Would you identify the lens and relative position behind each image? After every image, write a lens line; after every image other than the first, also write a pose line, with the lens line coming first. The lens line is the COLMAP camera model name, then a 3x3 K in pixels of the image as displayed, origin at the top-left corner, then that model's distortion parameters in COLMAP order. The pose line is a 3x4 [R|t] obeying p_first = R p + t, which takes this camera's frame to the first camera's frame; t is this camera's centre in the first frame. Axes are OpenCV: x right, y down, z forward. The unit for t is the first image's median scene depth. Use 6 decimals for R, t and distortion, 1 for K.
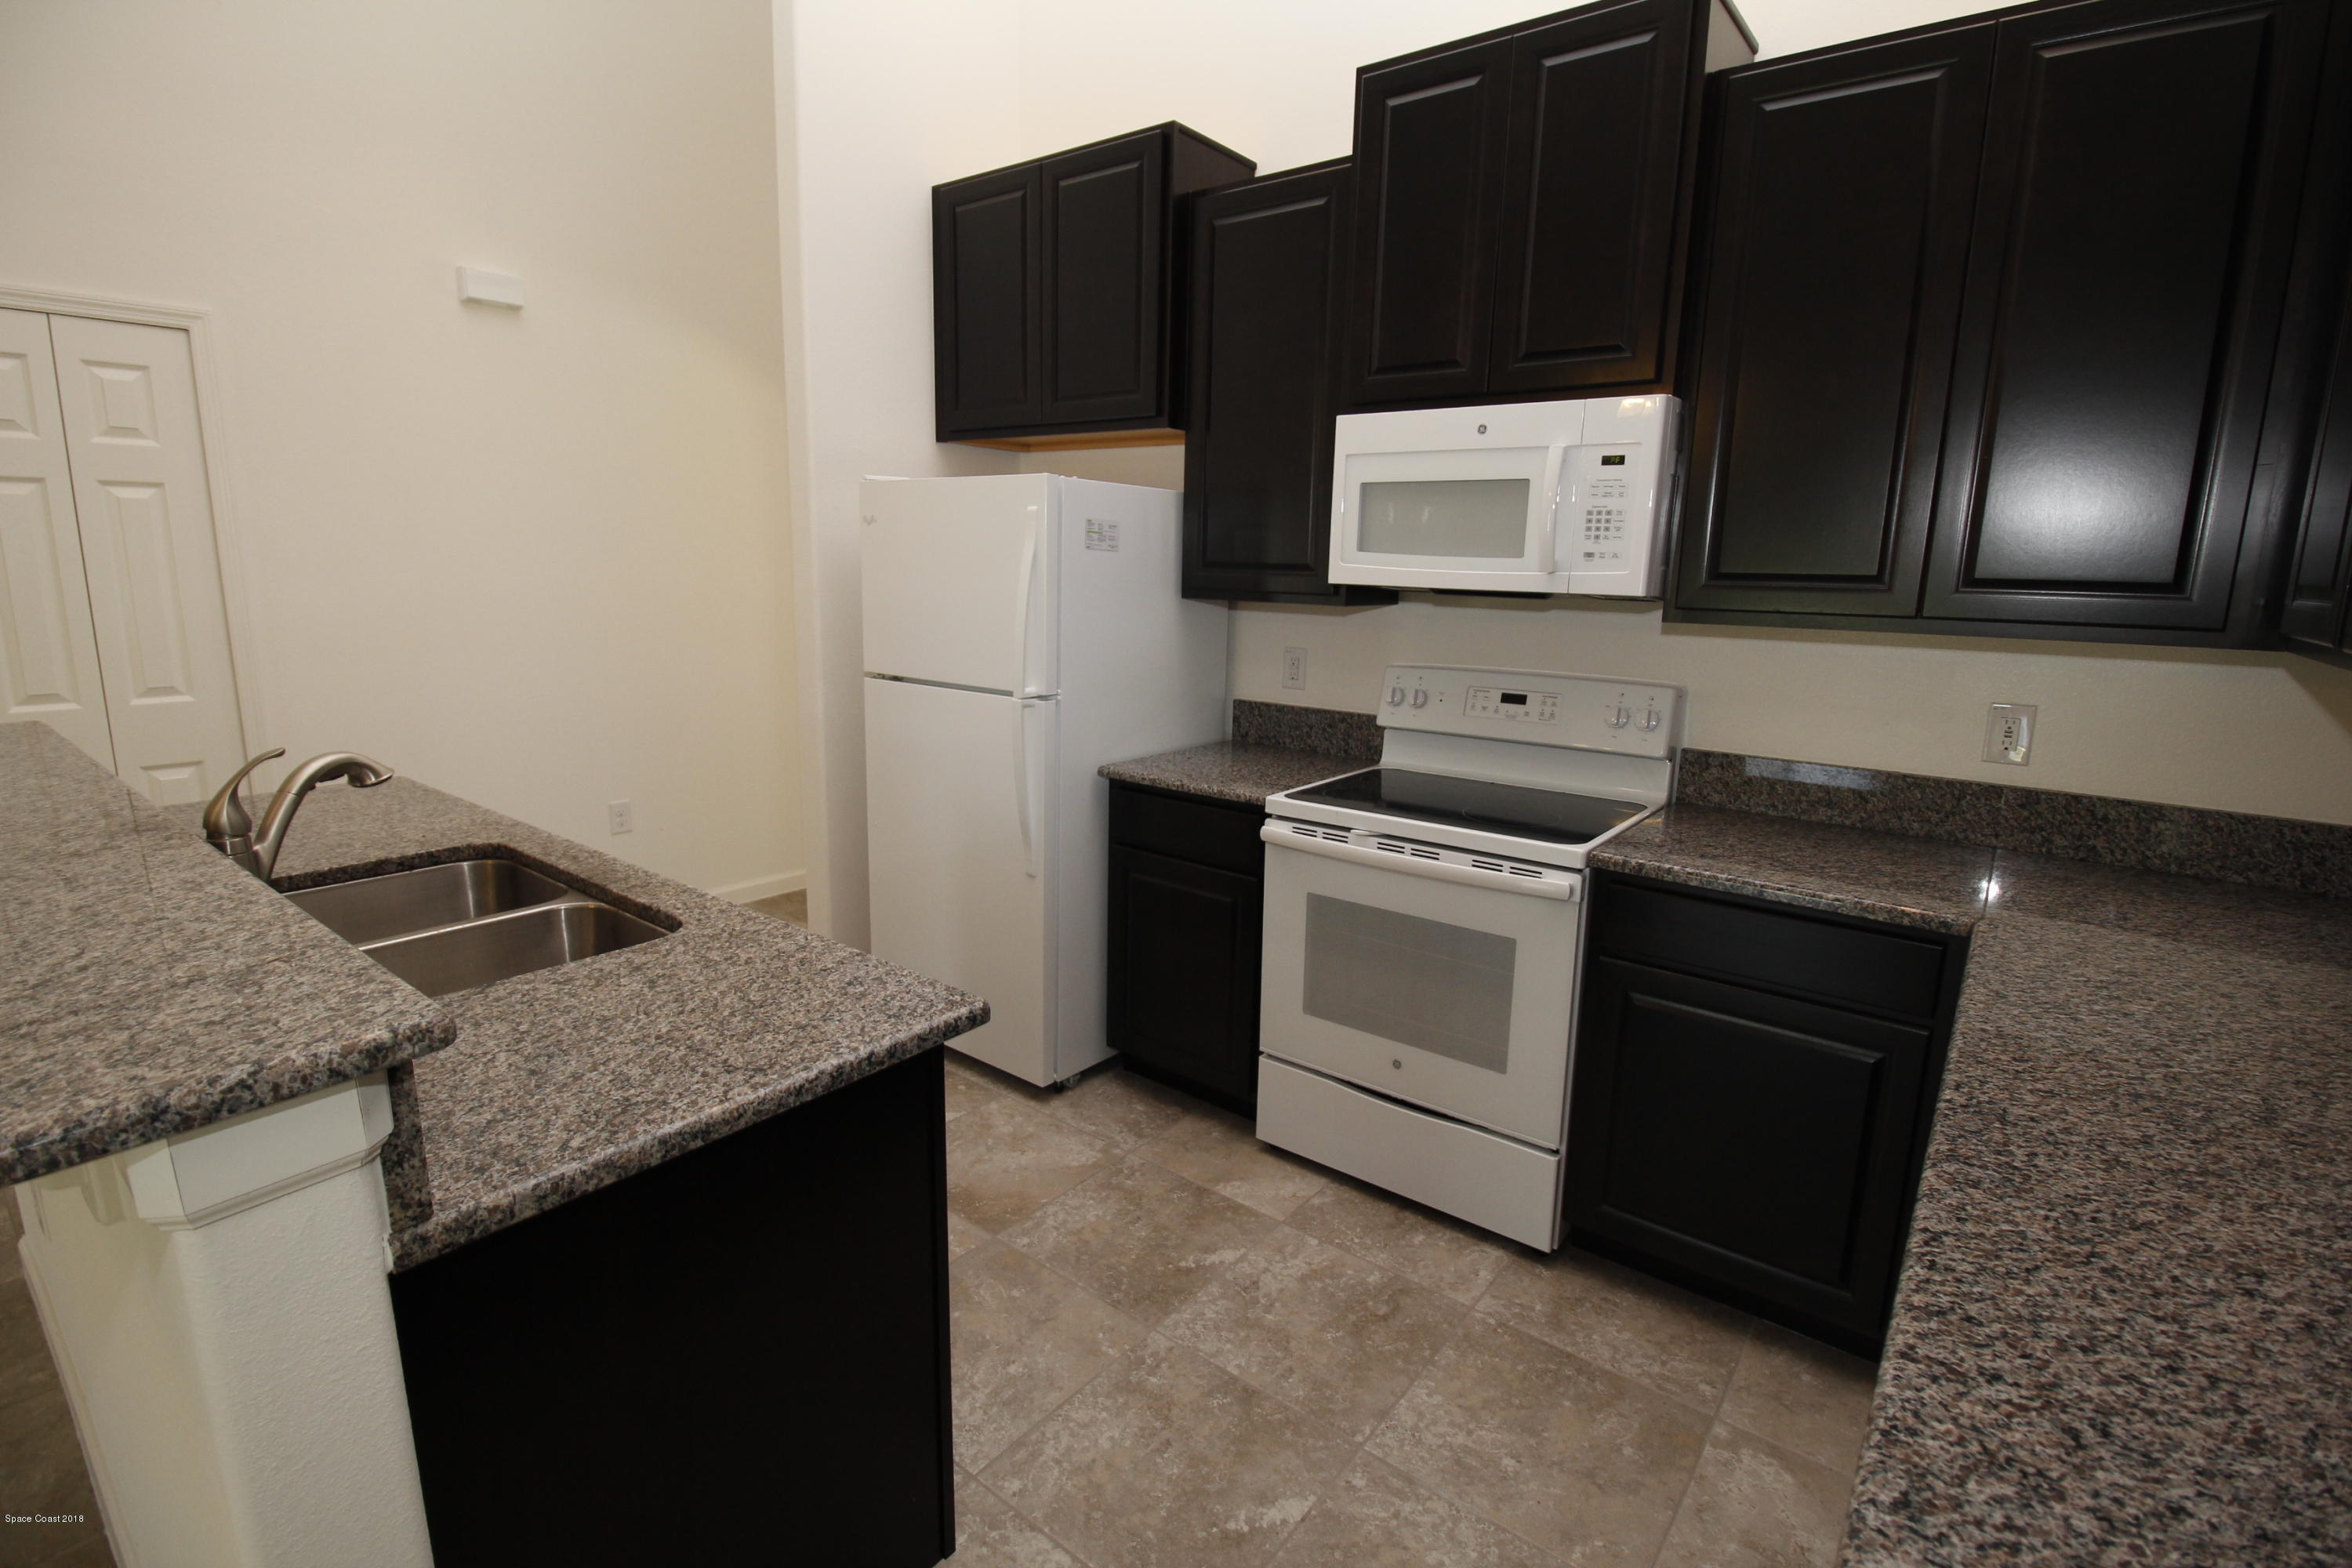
lens RADIAL K [[1109.8, 0, 1176.0], [0, 1109.8, 784.0], [0, 0, 1]] dist [0.000805, 0.000100]
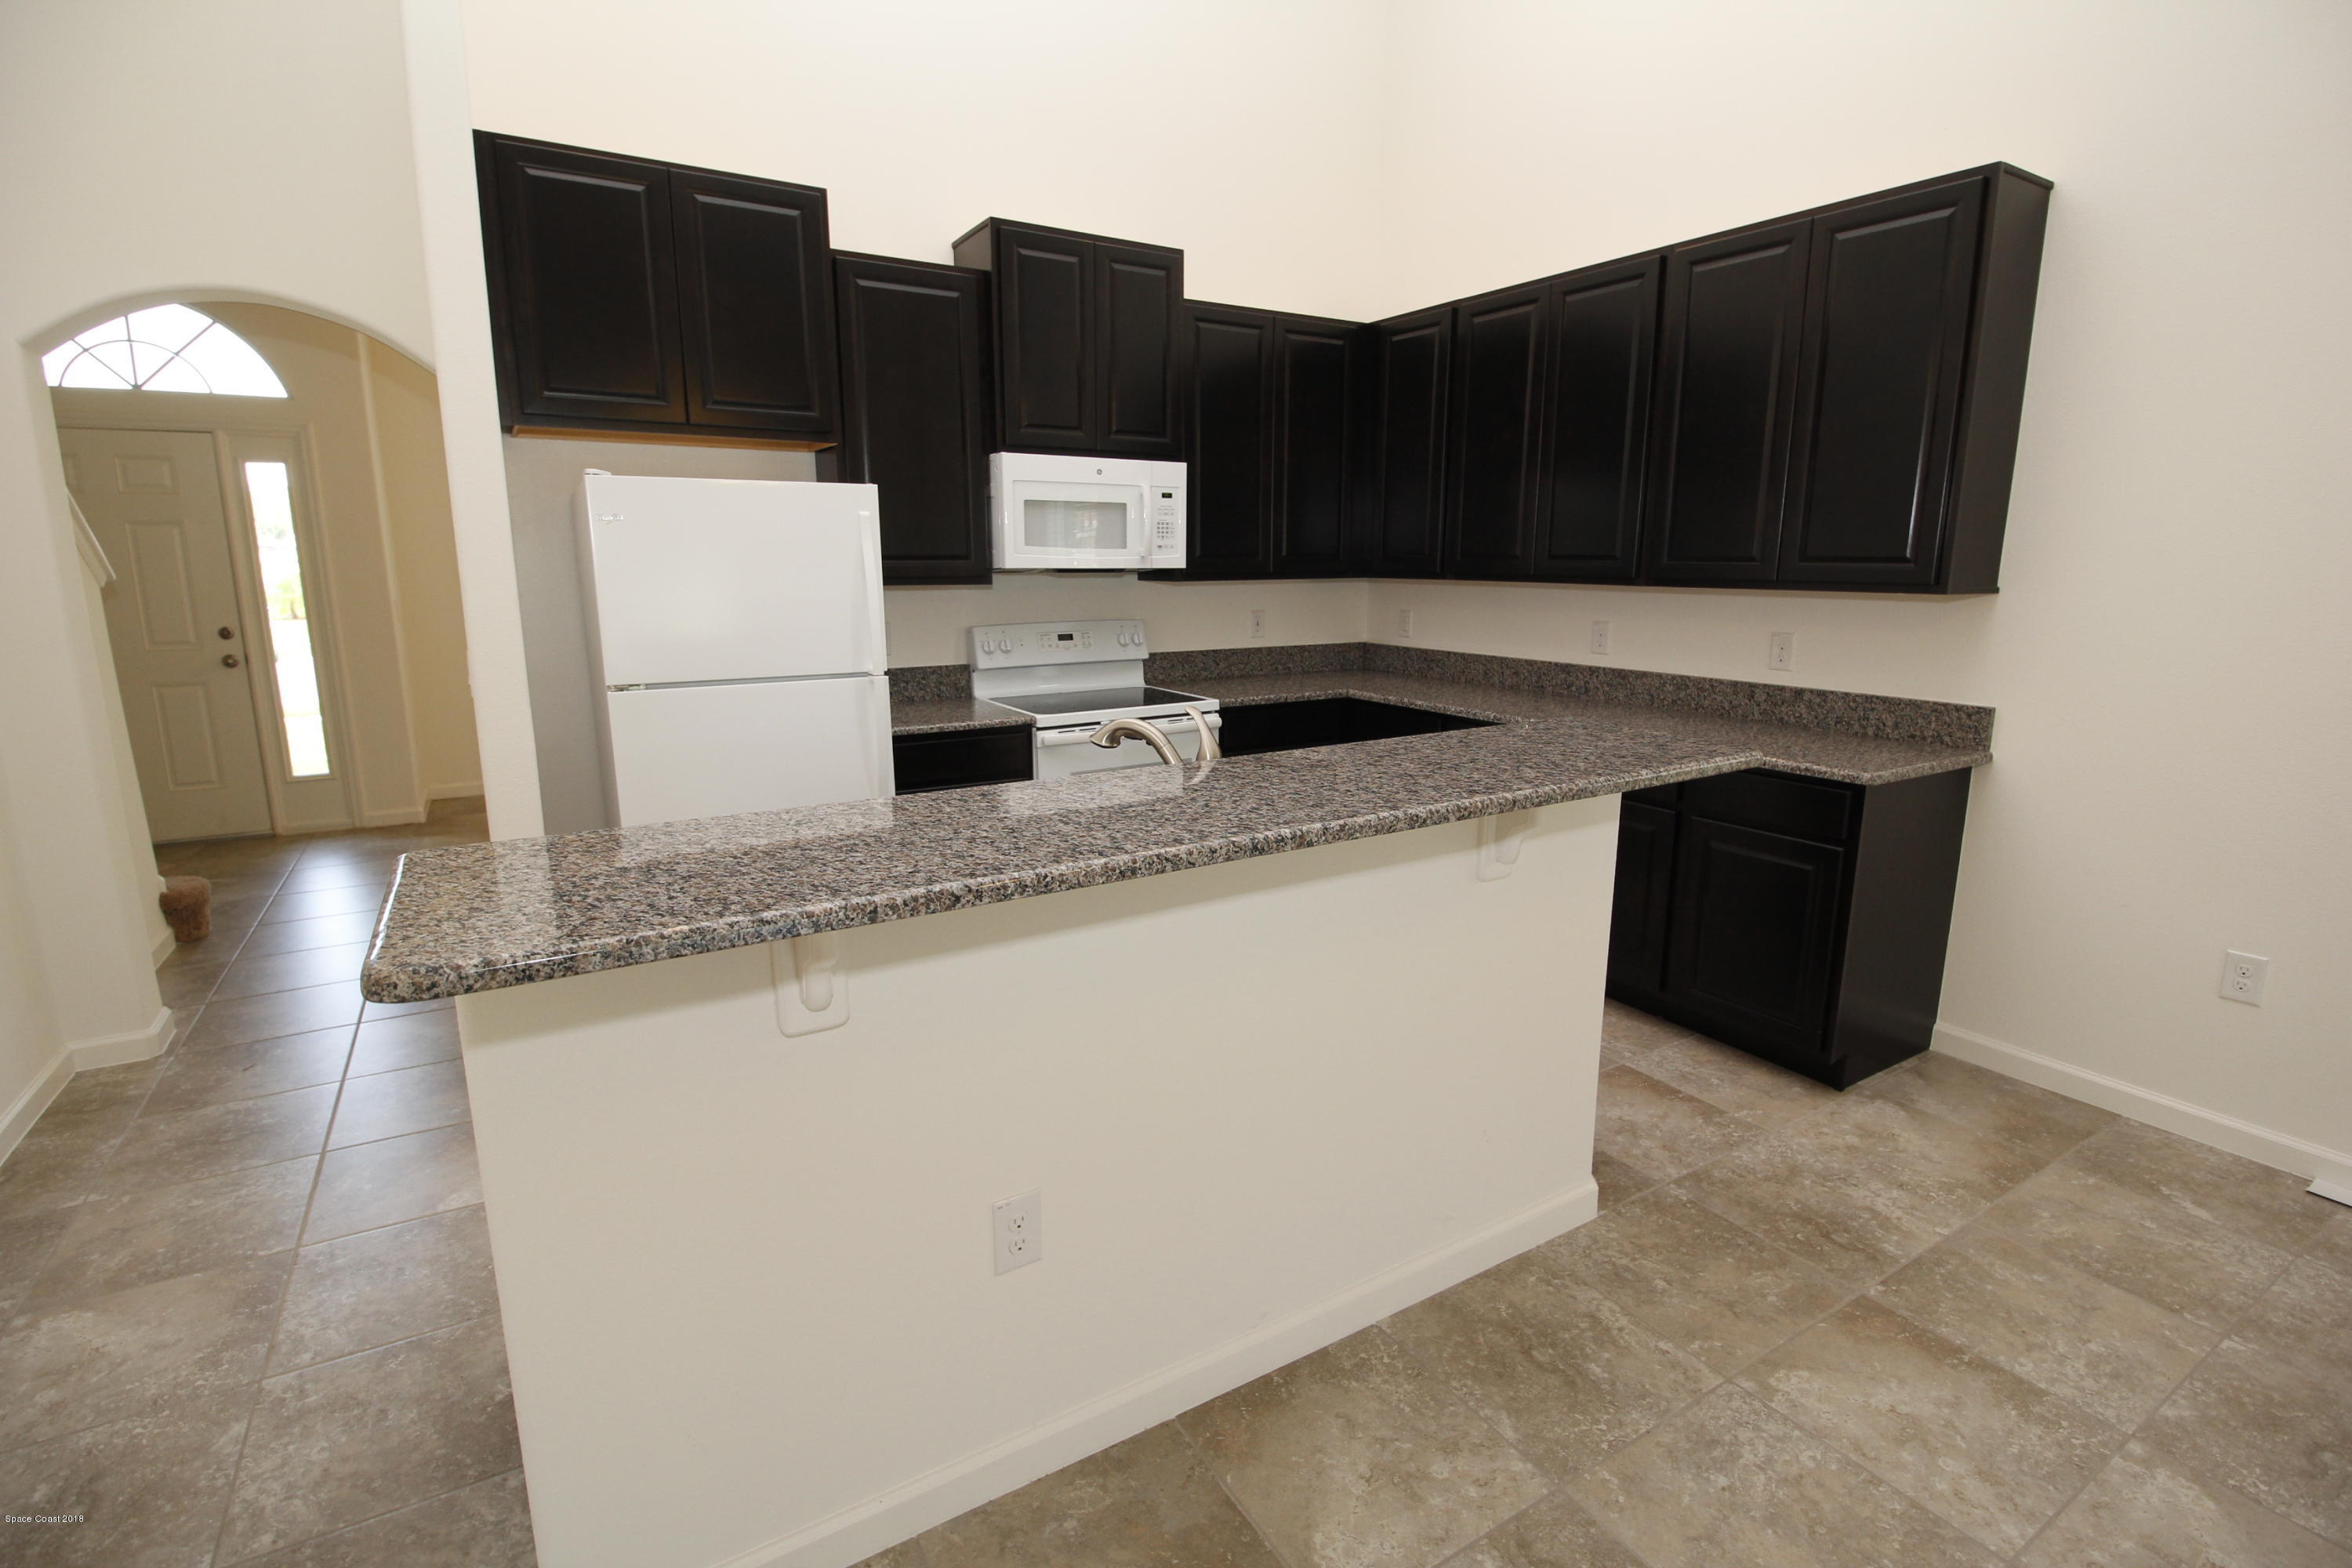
lens RADIAL K [[1109.8, 0, 1176.0], [0, 1109.8, 784.0], [0, 0, 1]] dist [0.000805, 0.000100]
pose [[0.344946, -0.215056, 0.913654, -1.217515], [0.194115, 0.968700, 0.154725, -0.094359], [-0.918331, 0.123982, 0.375895, 0.302177]]
